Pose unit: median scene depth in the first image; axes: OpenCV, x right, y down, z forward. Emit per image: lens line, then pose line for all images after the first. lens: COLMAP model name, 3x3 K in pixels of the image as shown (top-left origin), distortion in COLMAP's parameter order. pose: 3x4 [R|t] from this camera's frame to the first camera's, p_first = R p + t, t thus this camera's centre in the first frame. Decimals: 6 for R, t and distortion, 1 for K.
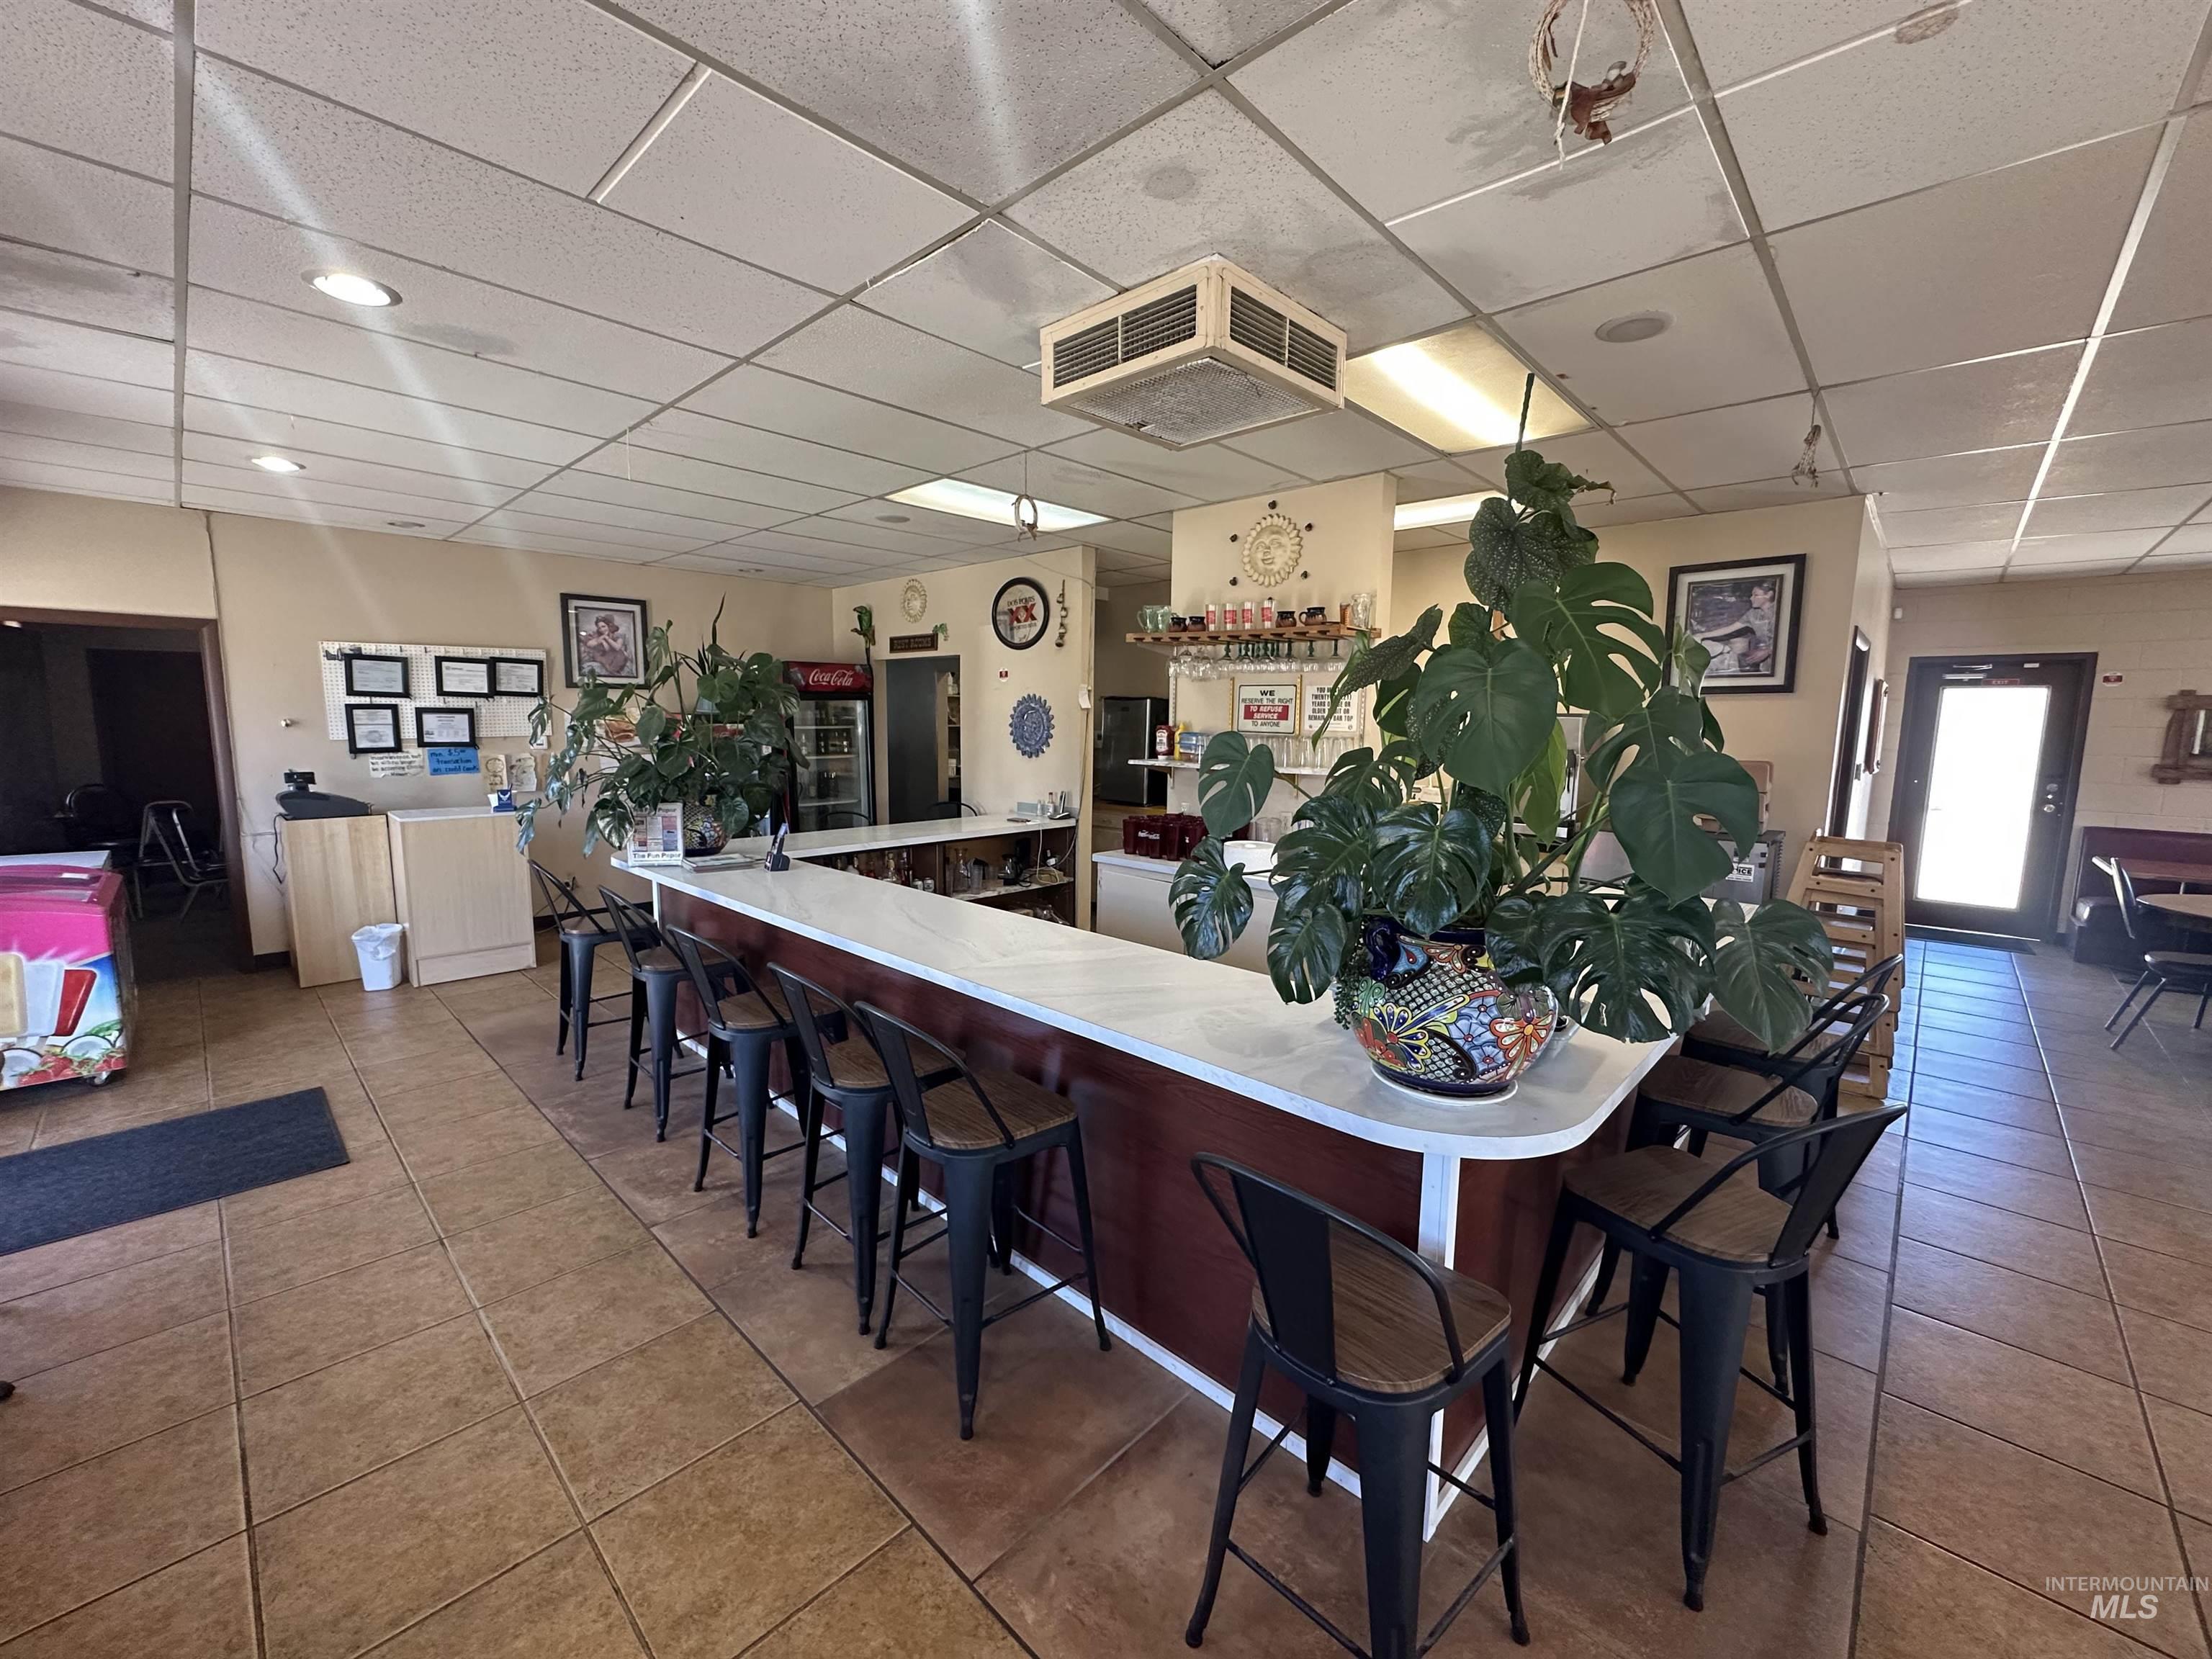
lens RADIAL K [[877.0, 0, 1106.1], [0, 877.0, 827.3], [0, 0, 1]] dist [-0.004019, 0.000701]
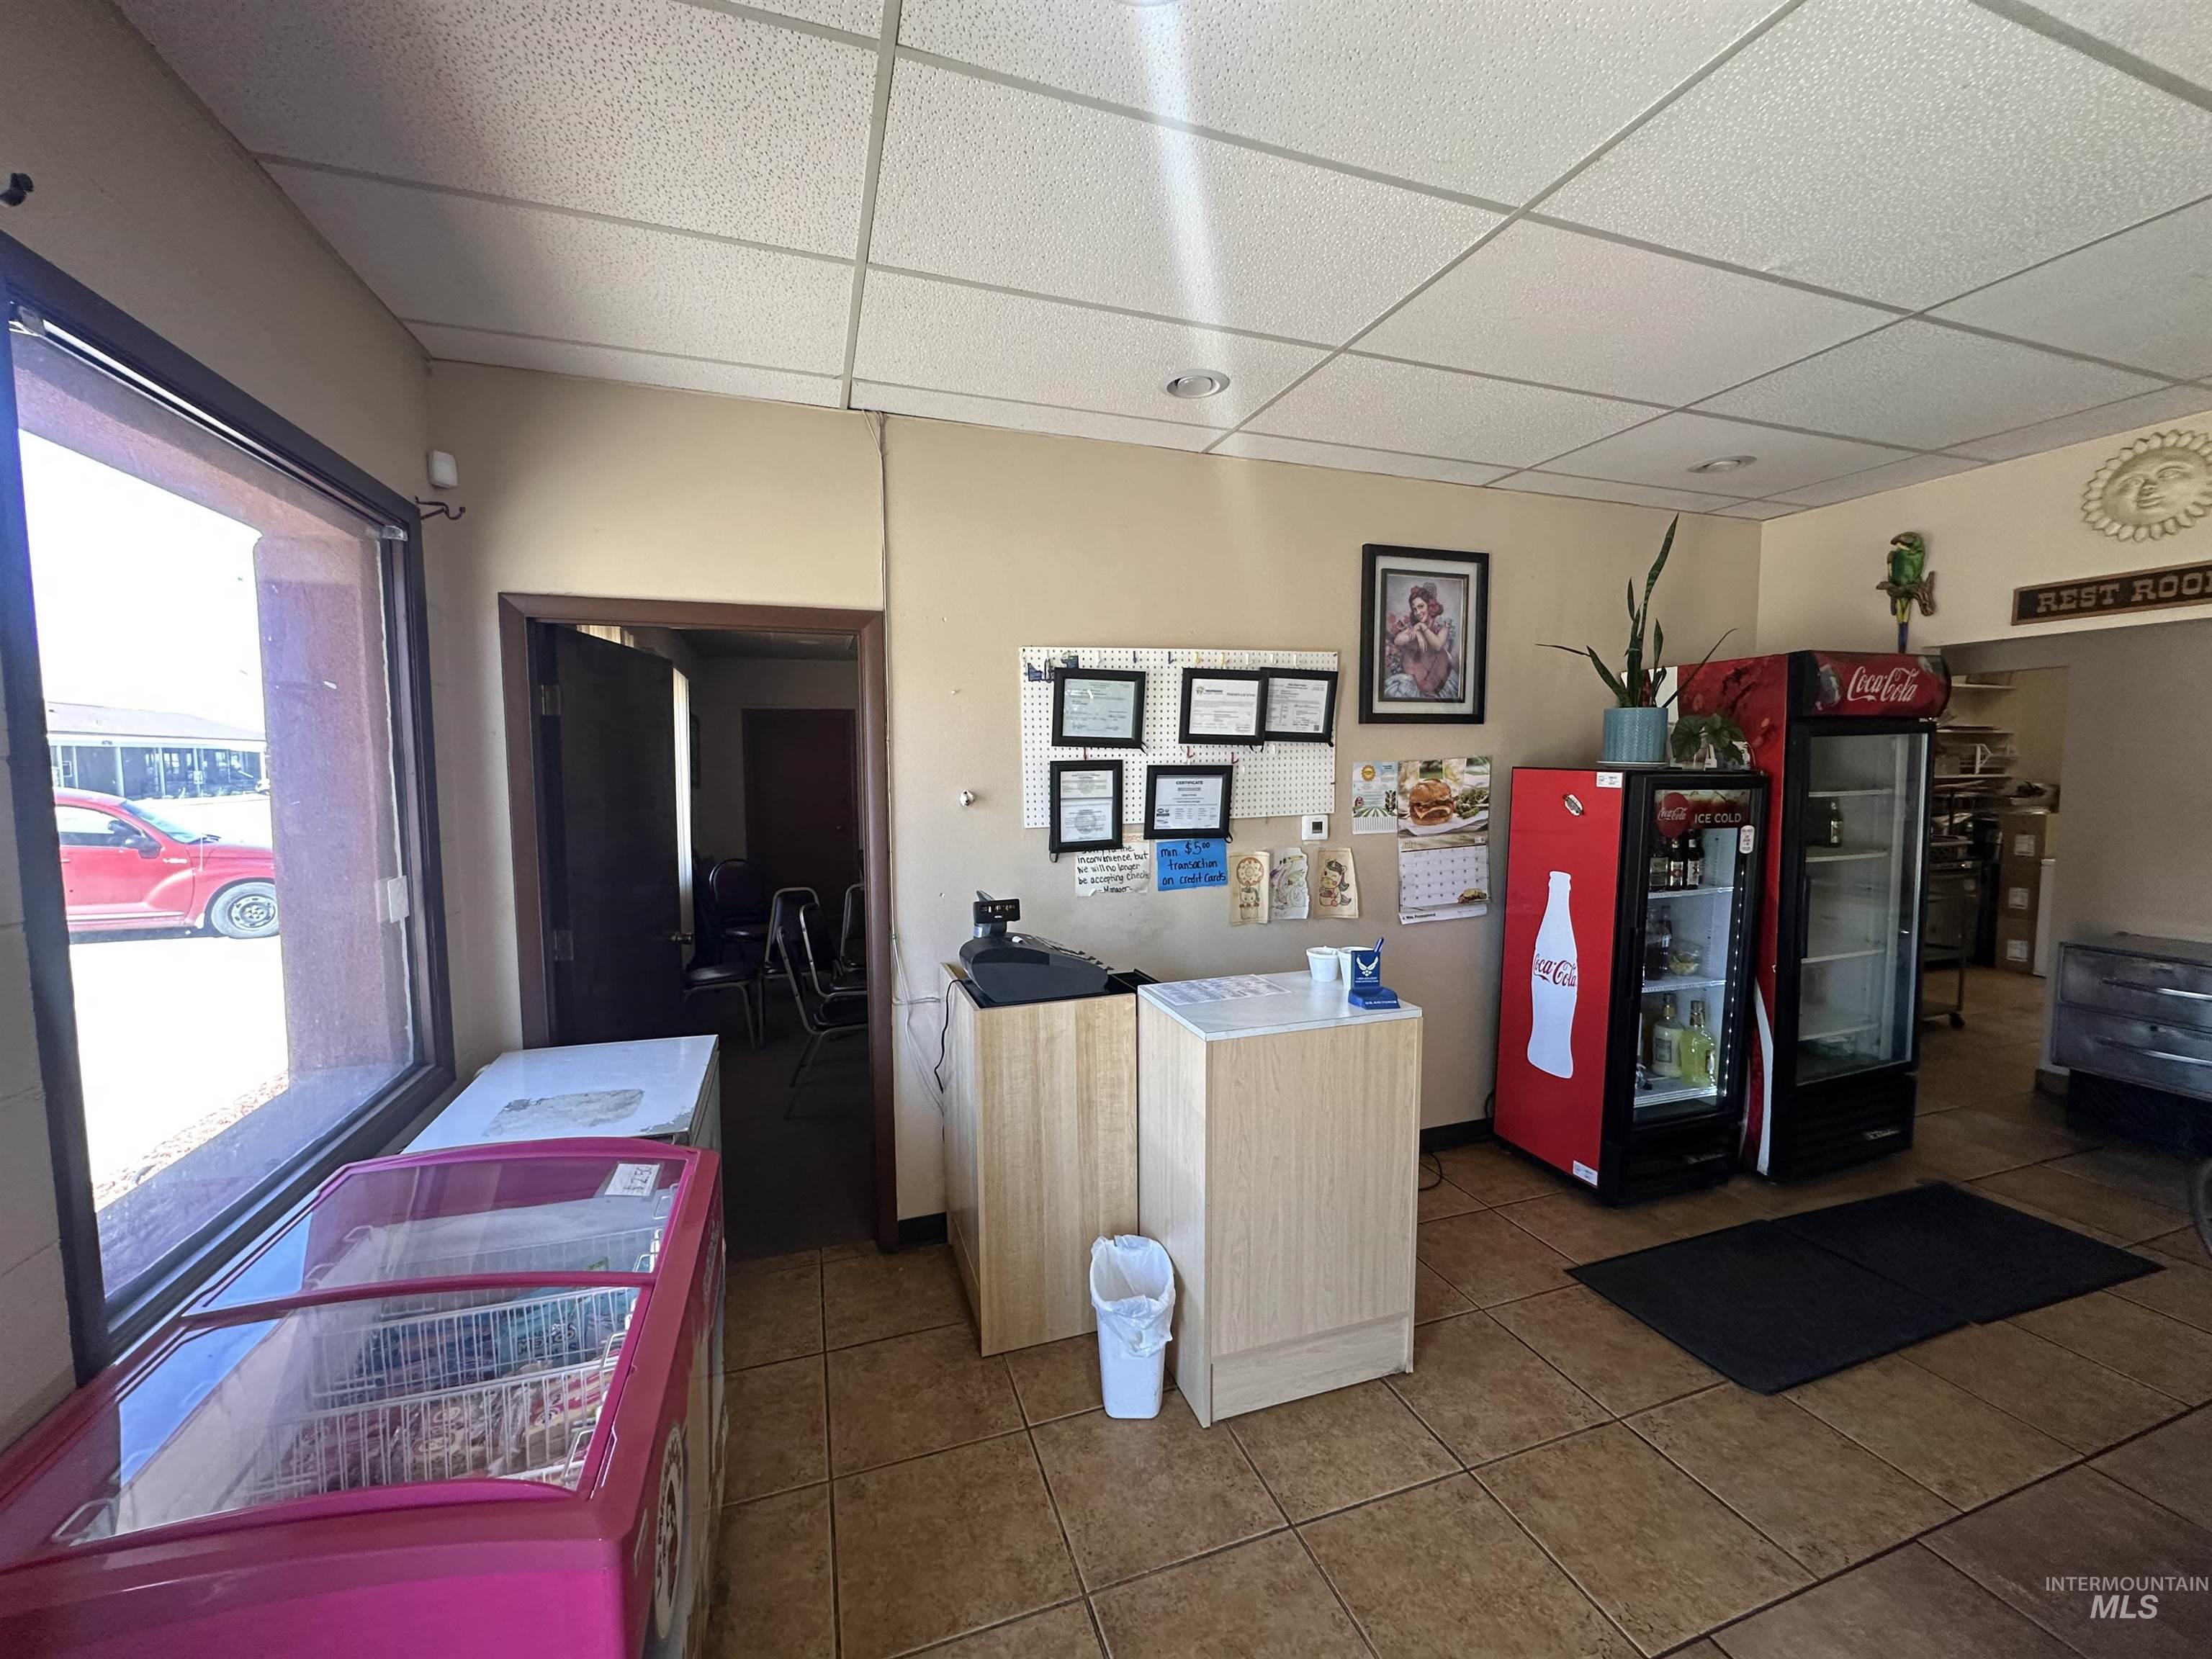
lens RADIAL K [[877.0, 0, 1106.1], [0, 877.0, 827.3], [0, 0, 1]] dist [-0.004019, 0.000701]
pose [[0.888792, 0.015863, -0.458035, -0.569313], [-0.040566, 0.998201, -0.044146, -0.075179], [0.456511, 0.057817, 0.887837, 0.519034]]
